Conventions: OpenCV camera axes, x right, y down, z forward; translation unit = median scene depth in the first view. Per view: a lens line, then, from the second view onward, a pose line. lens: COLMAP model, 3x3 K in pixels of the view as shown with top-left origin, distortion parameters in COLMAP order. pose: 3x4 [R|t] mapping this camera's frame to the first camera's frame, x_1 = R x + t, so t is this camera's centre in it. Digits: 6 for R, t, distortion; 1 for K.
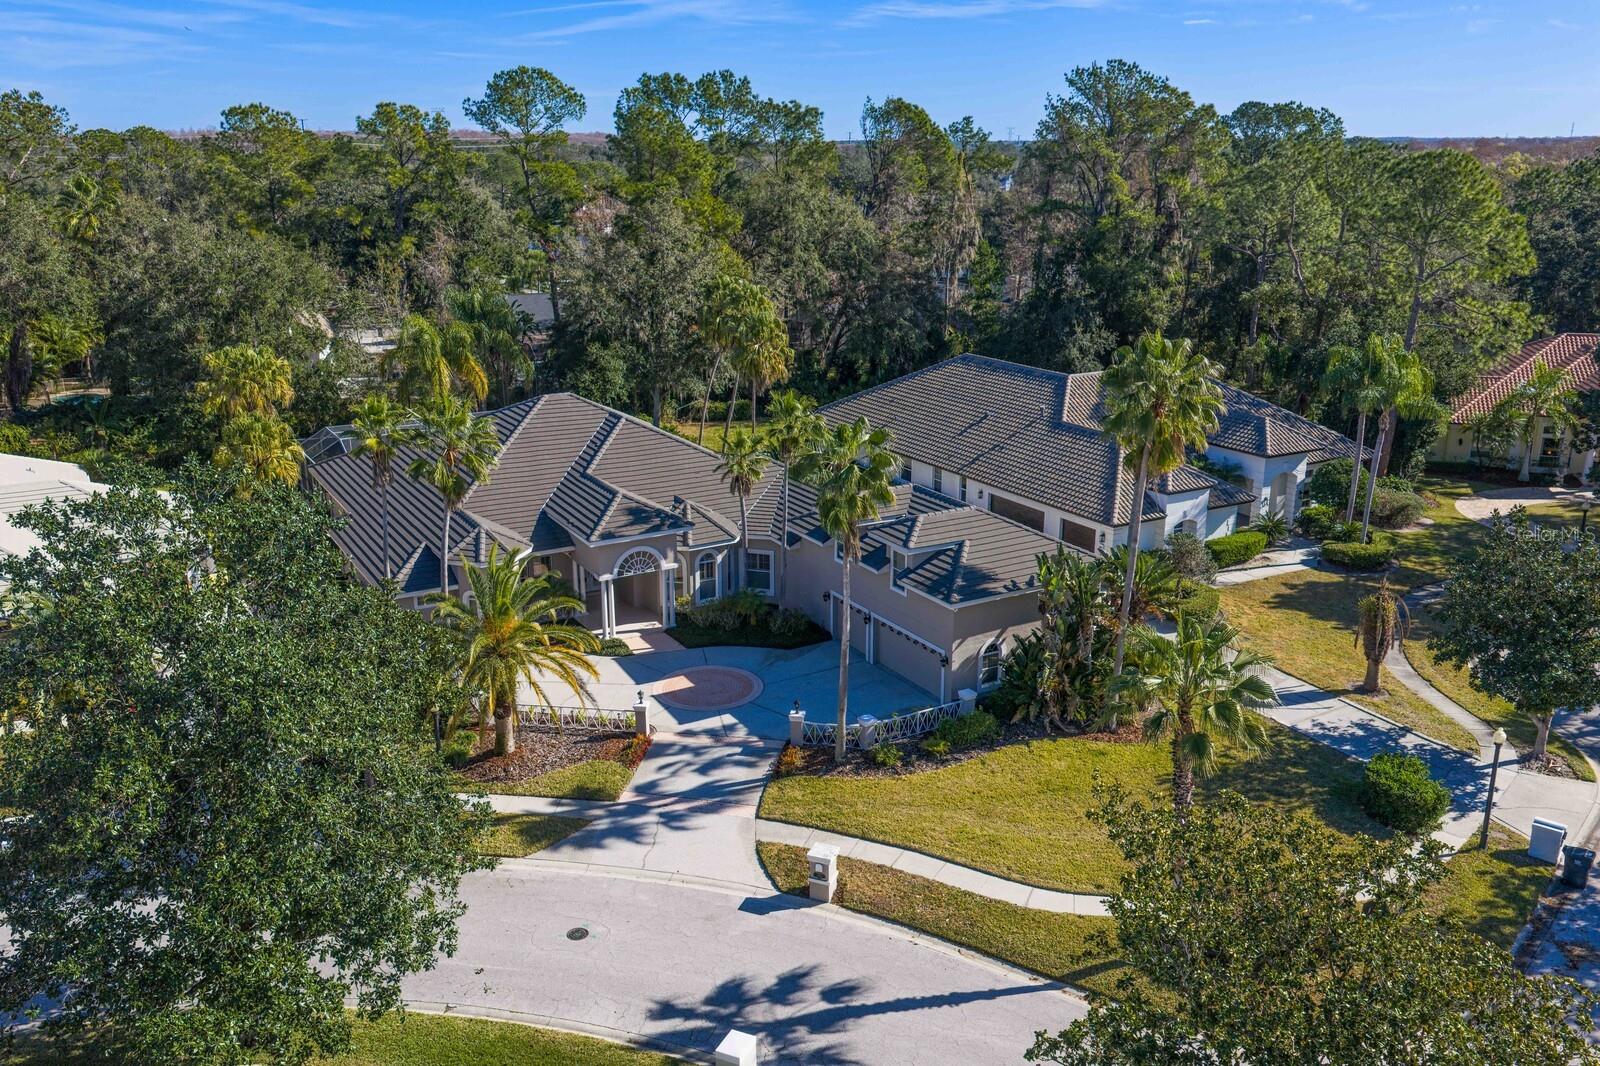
lens RADIAL K [[1304.9, 0, 801.8], [0, 1304.9, 526.3], [0, 0, 1]] dist [0.023732, -0.039642]
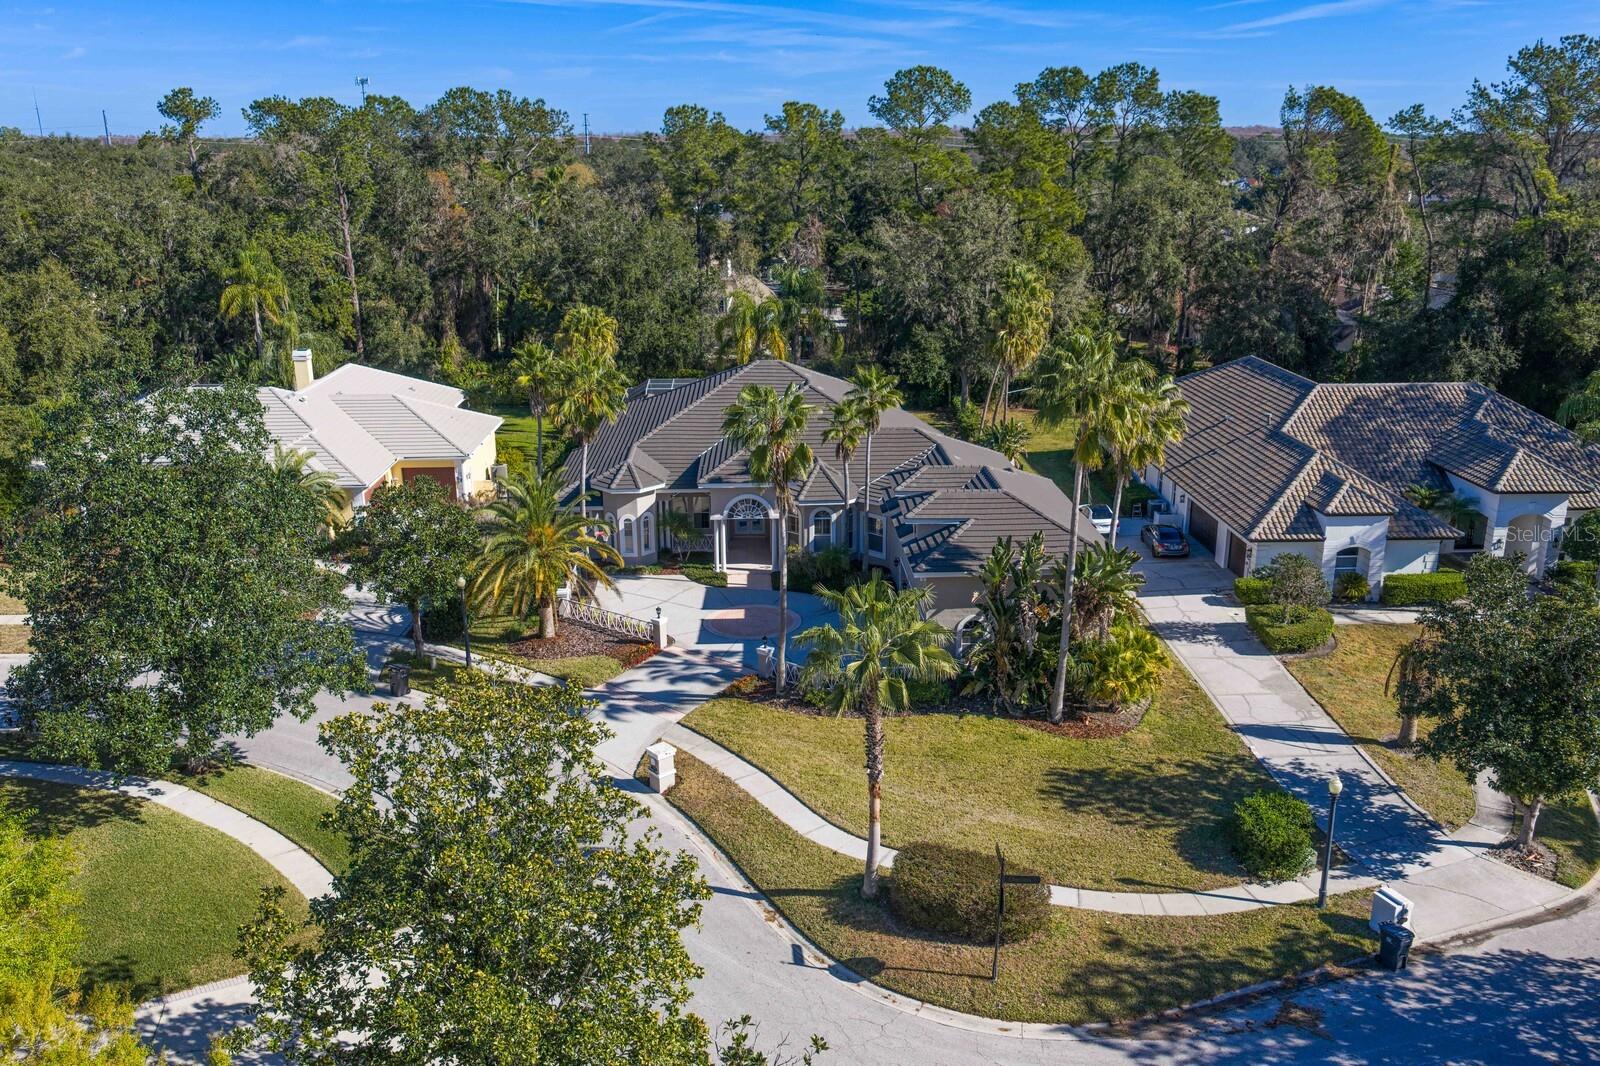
lens RADIAL K [[1304.9, 0, 803.9], [0, 1304.9, 535.0], [0, 0, 1]] dist [0.023732, -0.039642]
pose [[0.883921, 0.131881, -0.448656, 0.481802], [-0.127509, 0.991027, 0.040097, -0.001119], [0.449918, 0.021765, 0.892805, 0.016191]]
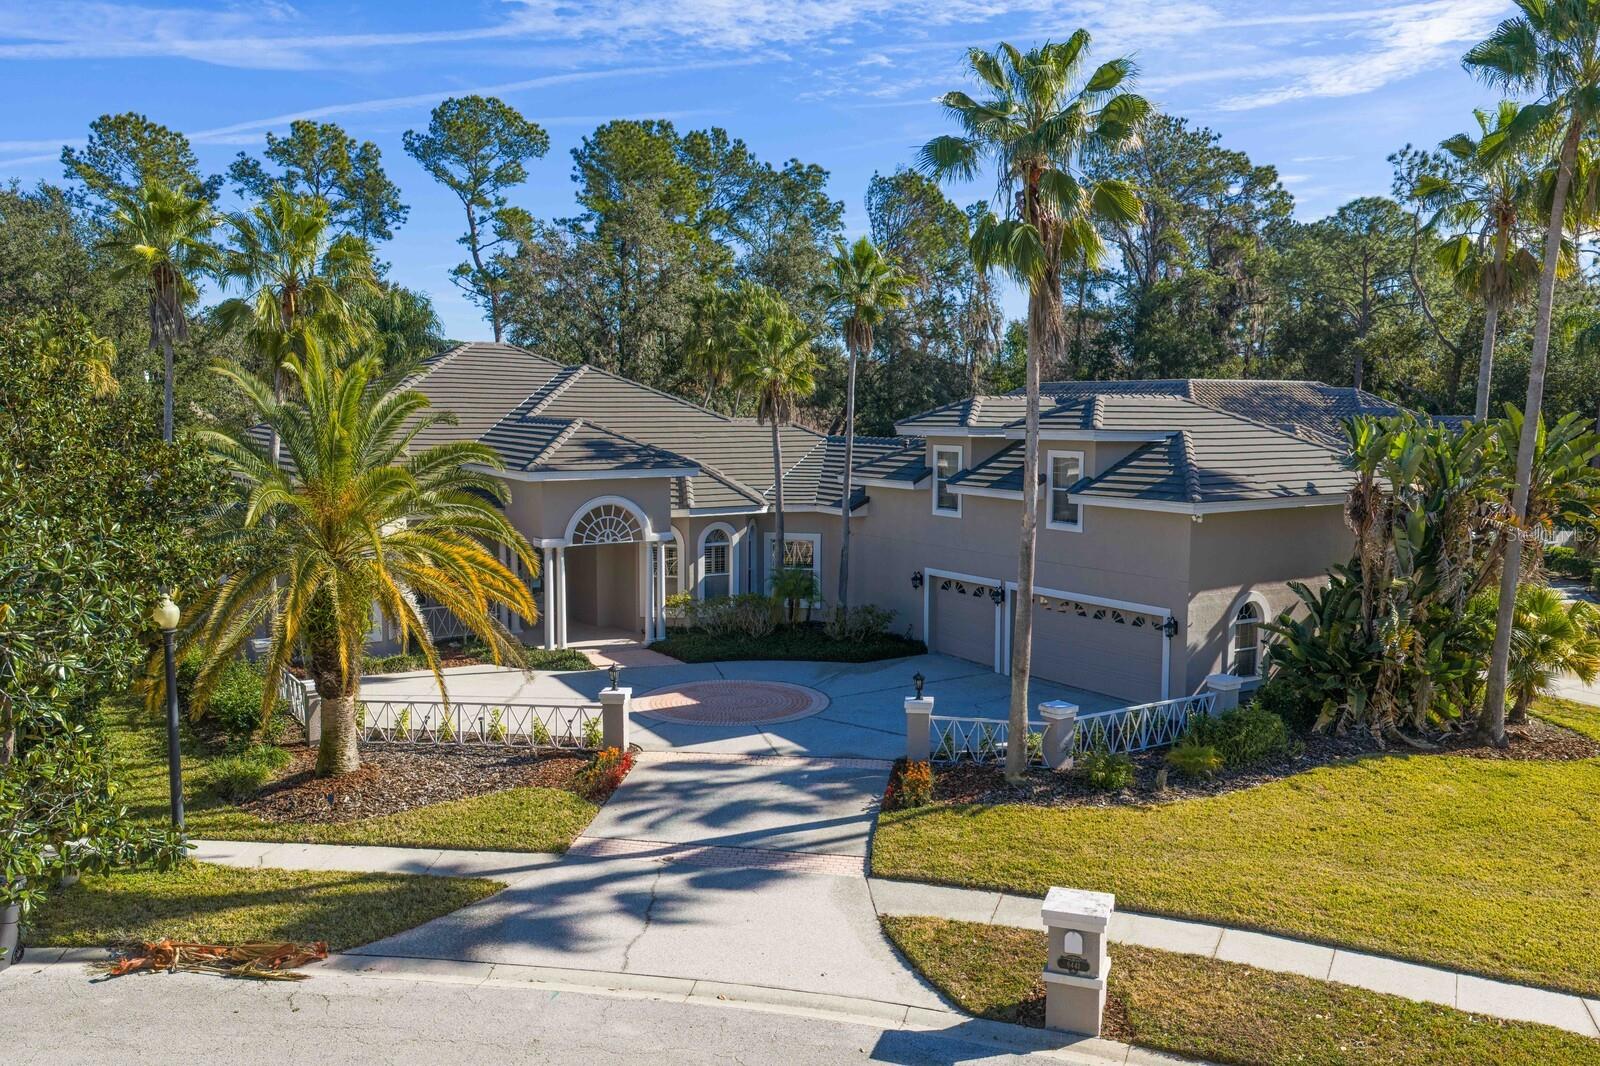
lens RADIAL K [[1304.9, 0, 796.7], [0, 1304.9, 524.6], [0, 0, 1]] dist [0.023732, -0.039642]
pose [[0.999446, 0.000070, 0.033285, -0.064868], [0.006378, 0.981062, -0.193590, 0.164528], [-0.032668, 0.193695, 0.980518, 0.454138]]
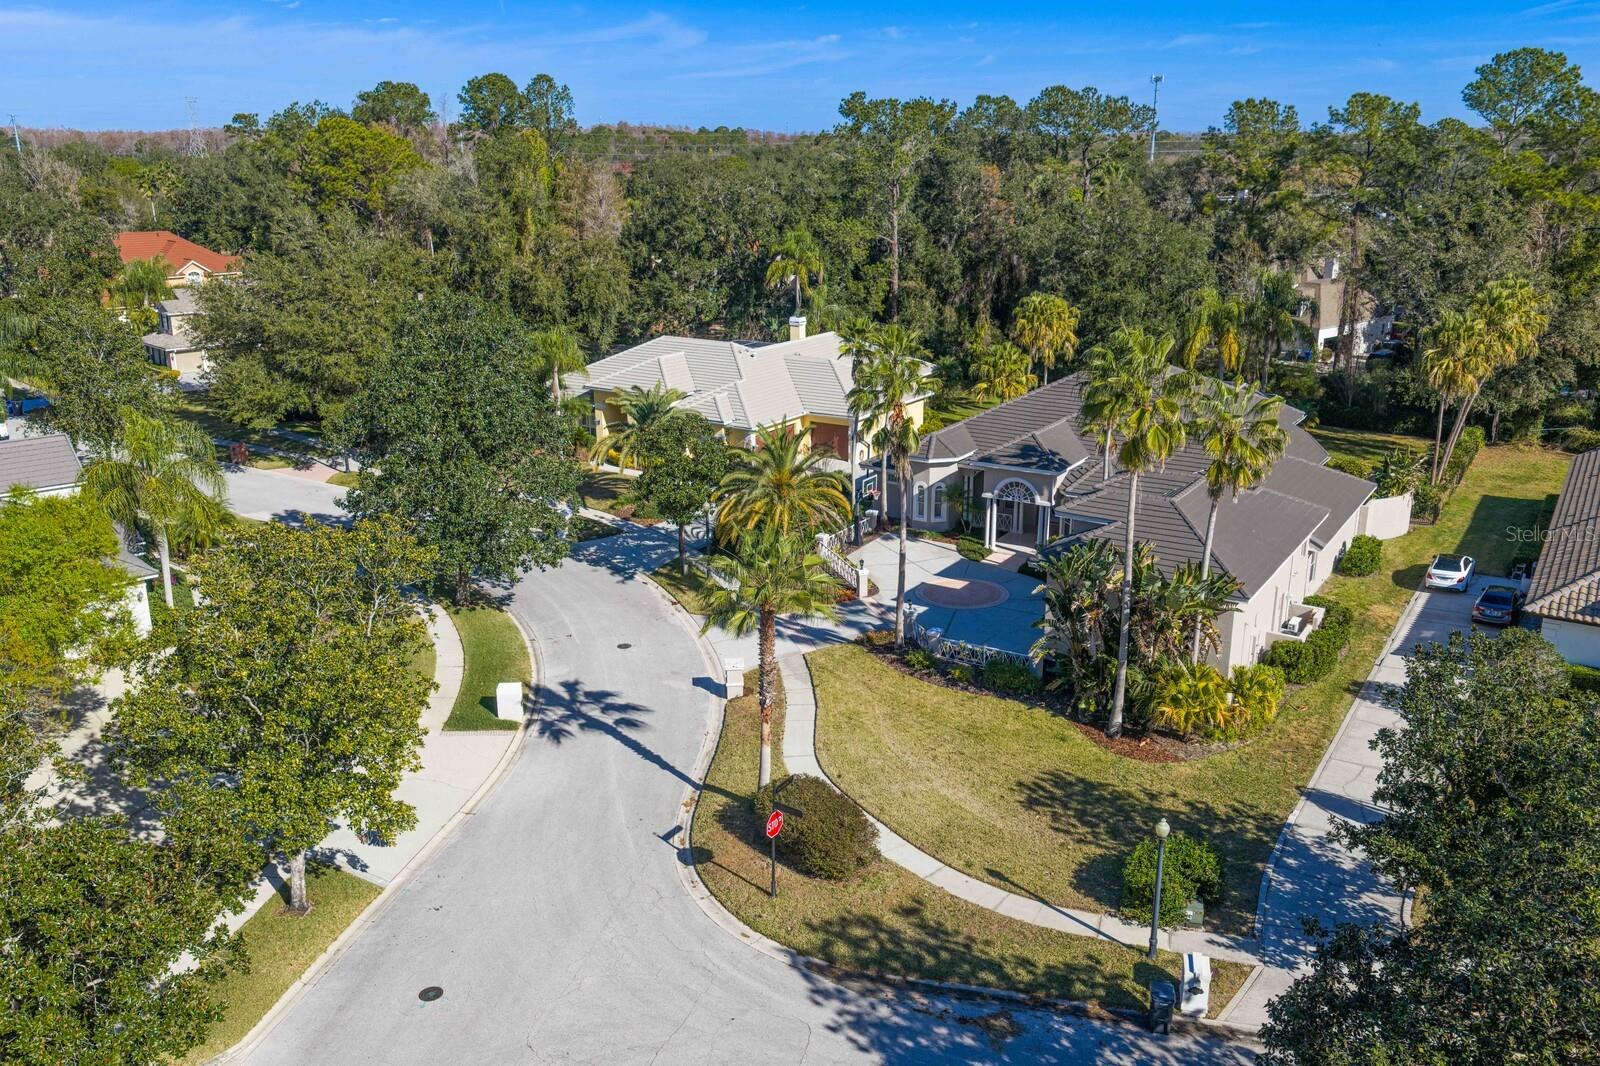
lens RADIAL K [[1304.9, 0, 803.0], [0, 1304.9, 537.7], [0, 0, 1]] dist [0.023732, -0.039642]
pose [[0.459398, 0.255473, -0.850698, 0.894432], [-0.243172, 0.957328, 0.156176, -0.077516], [0.854295, 0.135119, 0.501919, 0.286836]]
